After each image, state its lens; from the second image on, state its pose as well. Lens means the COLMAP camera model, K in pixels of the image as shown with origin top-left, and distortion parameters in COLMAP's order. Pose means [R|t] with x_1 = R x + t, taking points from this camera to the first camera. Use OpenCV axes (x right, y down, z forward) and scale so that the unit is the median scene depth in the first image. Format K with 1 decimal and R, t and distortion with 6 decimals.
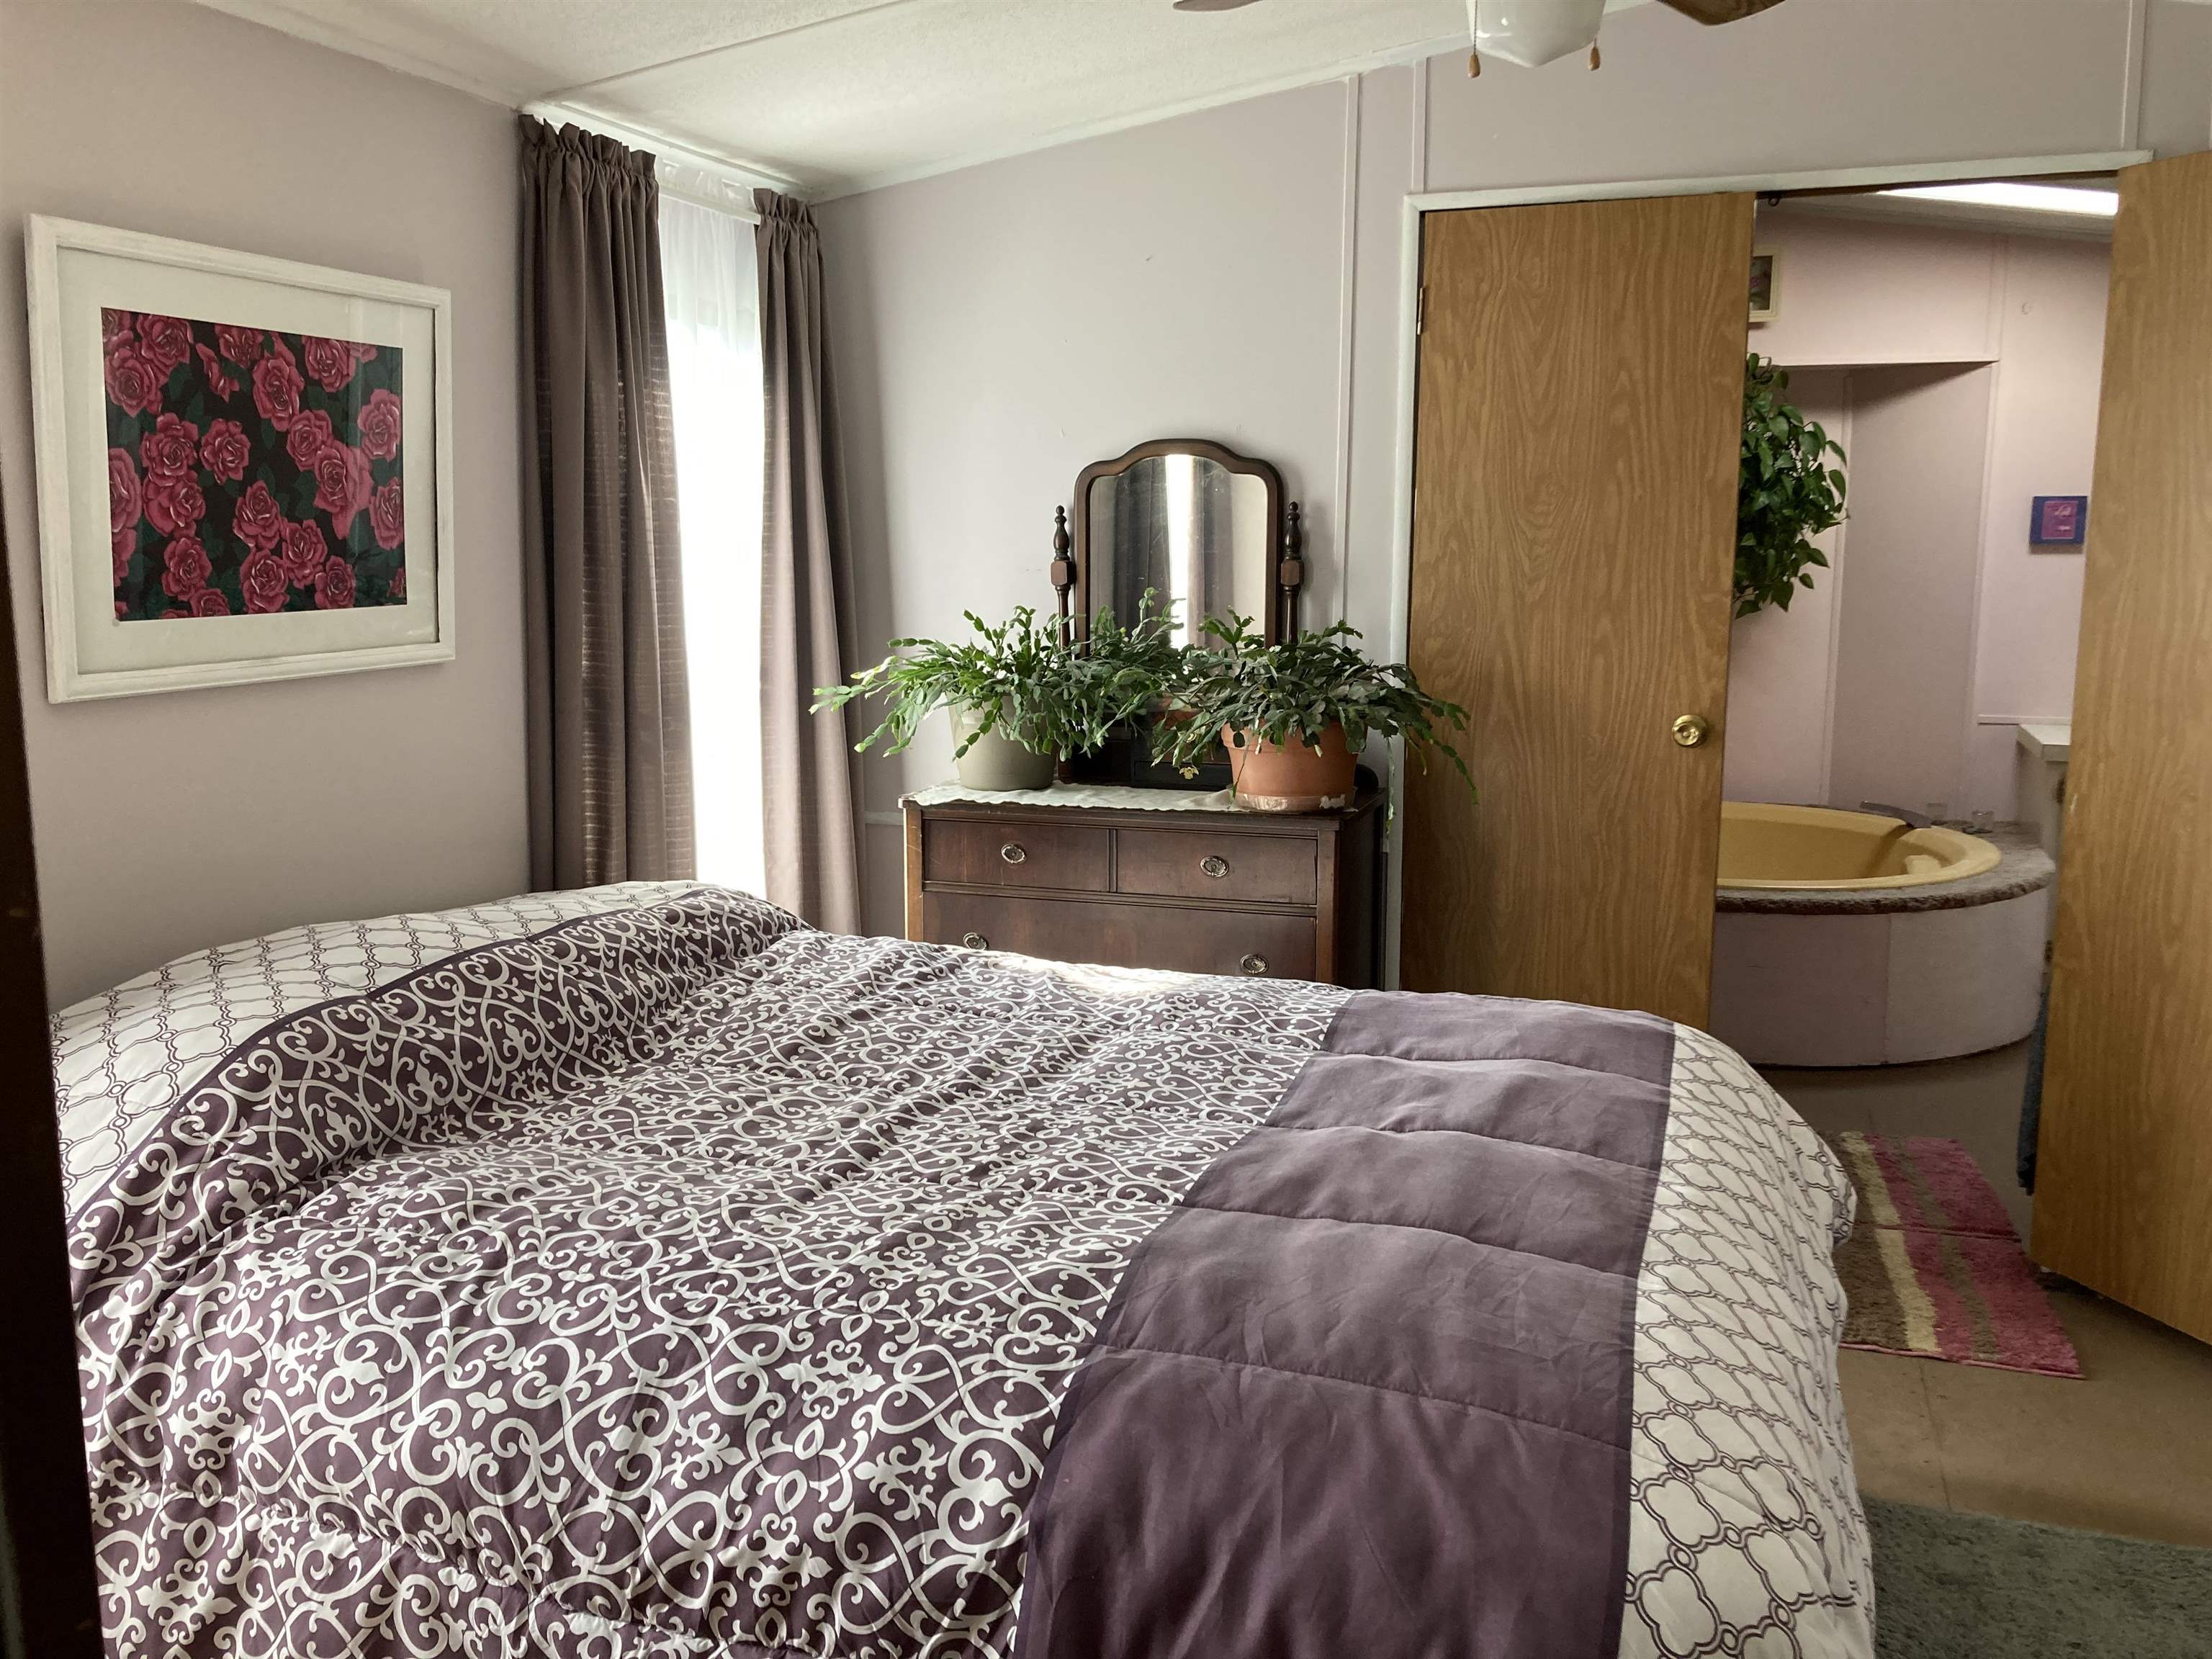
lens RADIAL K [[1875.0, 0, 1106.2], [0, 1875.0, 811.2], [0, 0, 1]] dist [0.003272, -0.003238]
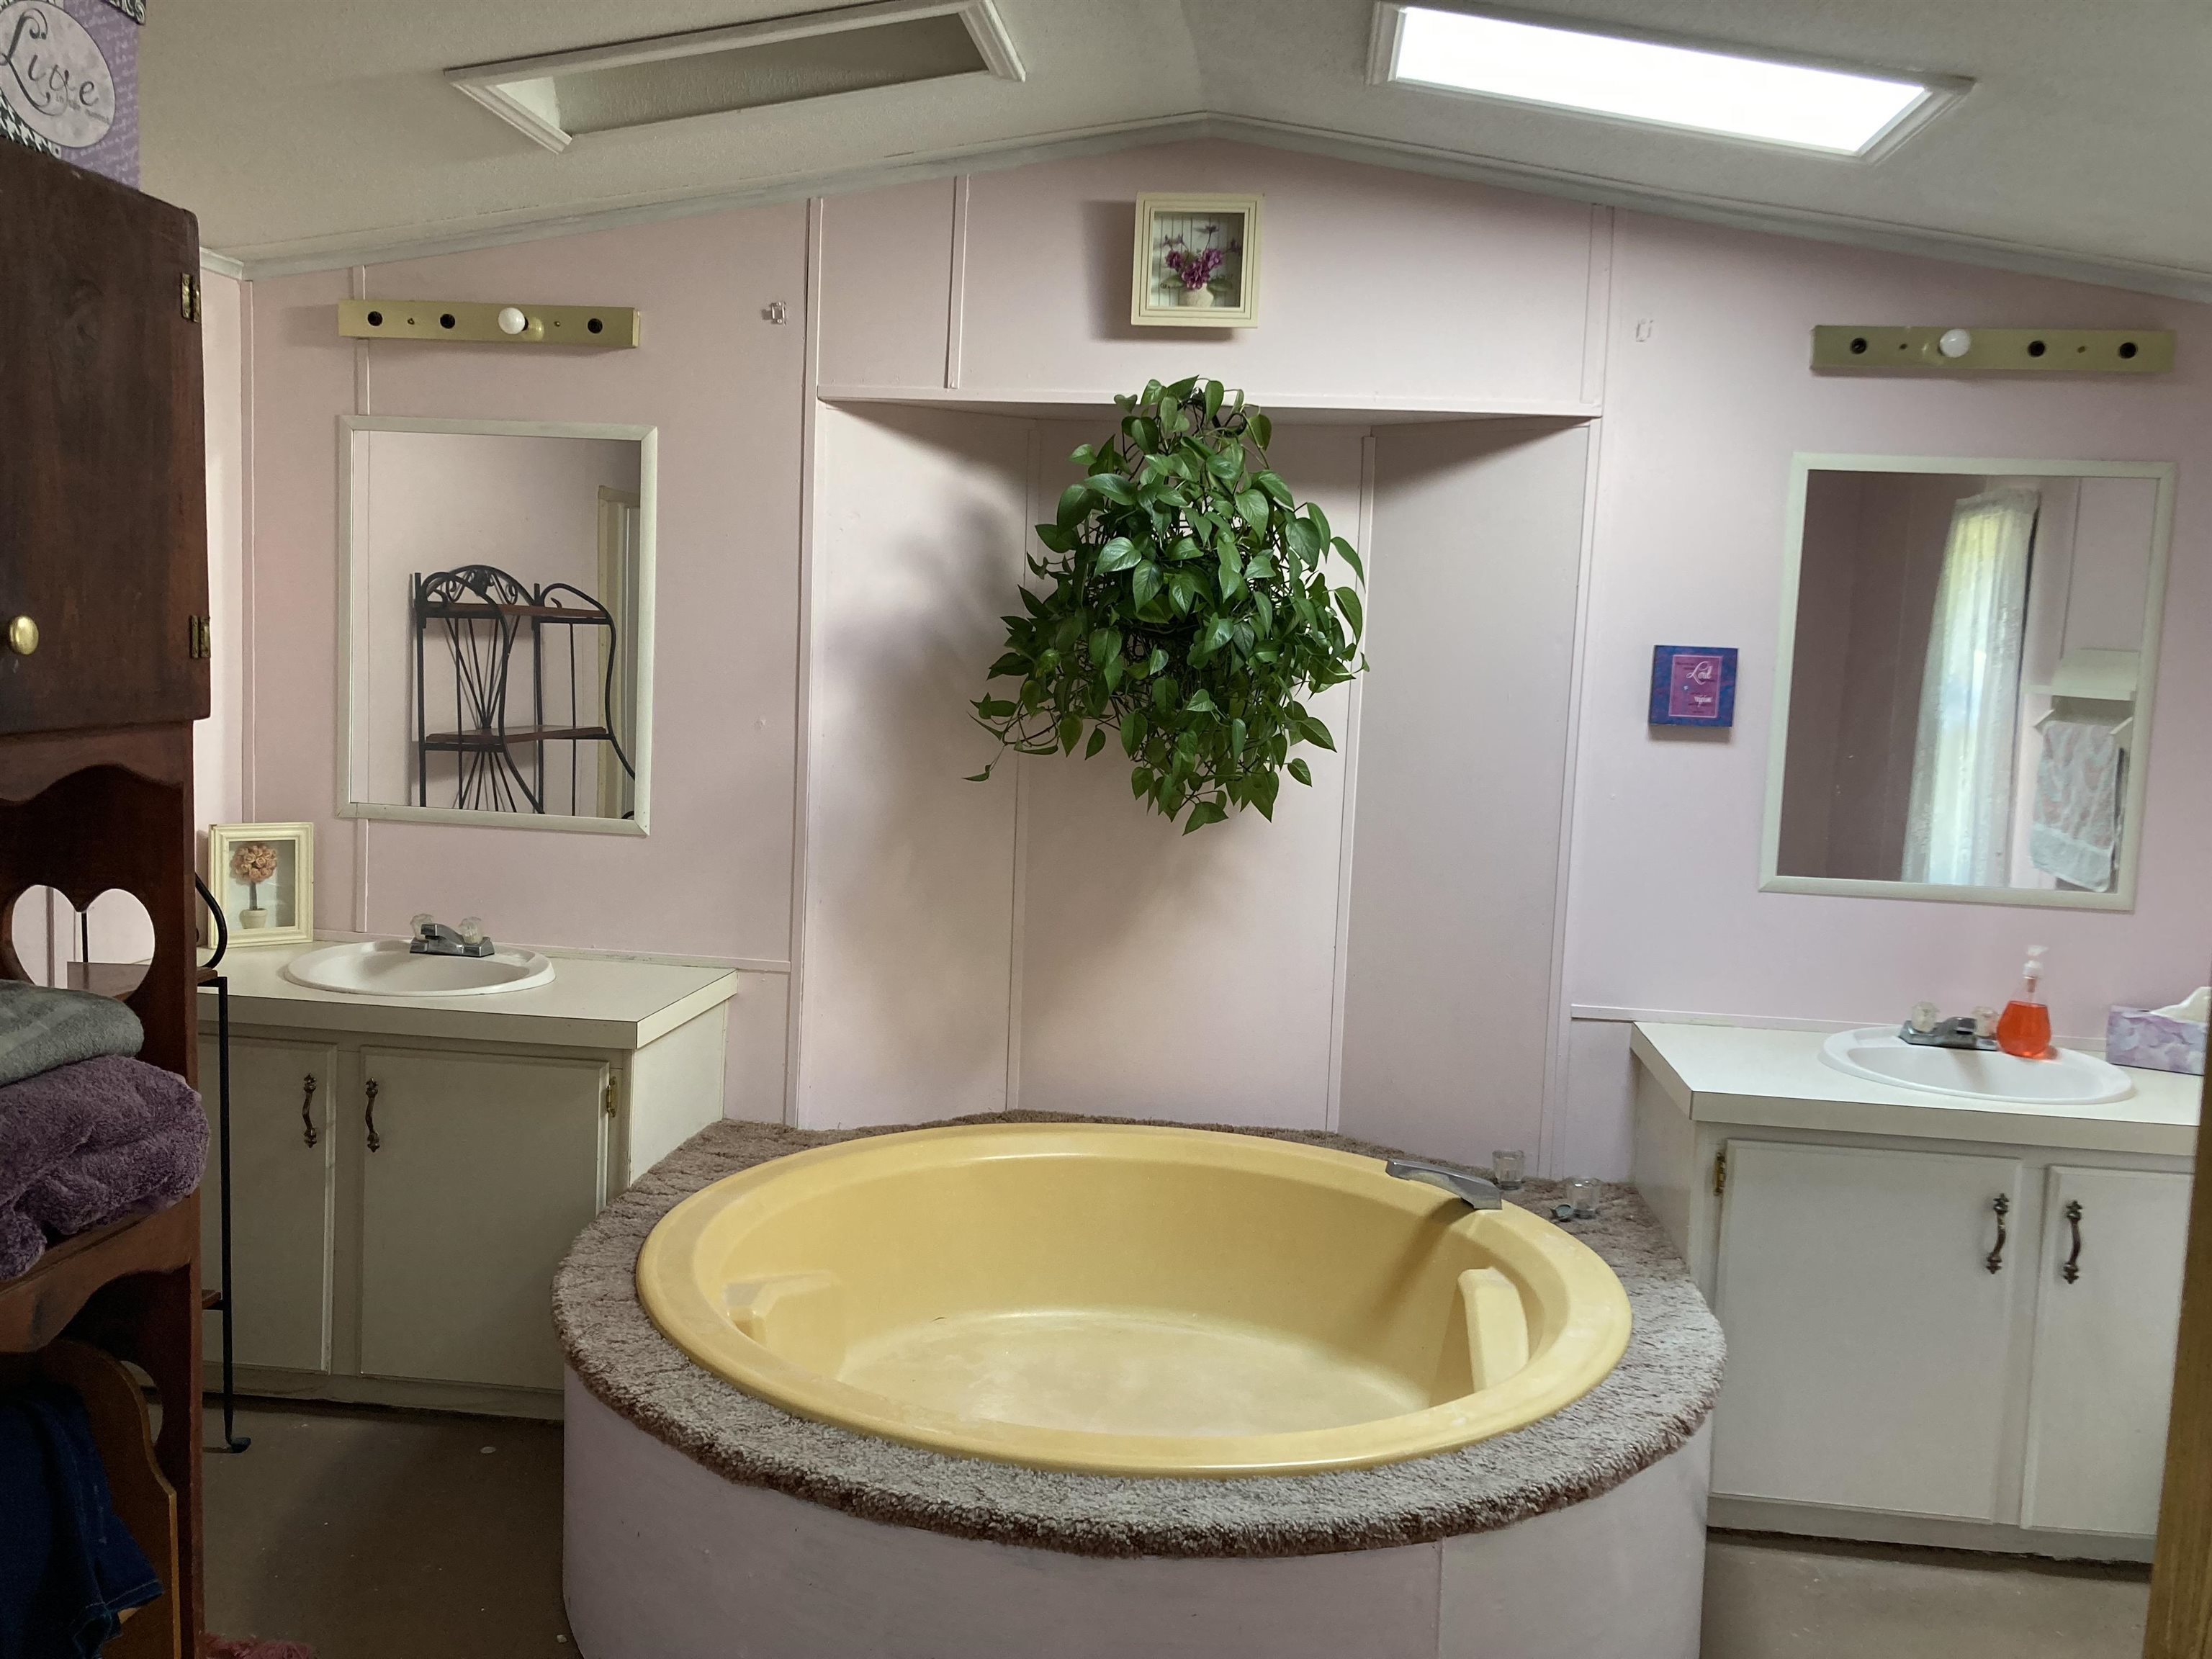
lens RADIAL K [[1875.0, 0, 1104.6], [0, 1875.0, 836.7], [0, 0, 1]] dist [0.003272, -0.003238]
pose [[0.974189, 0.016317, 0.225145, 0.186017], [-0.006468, 0.998992, -0.044411, -0.078003], [-0.225643, 0.041809, 0.973313, 0.452900]]
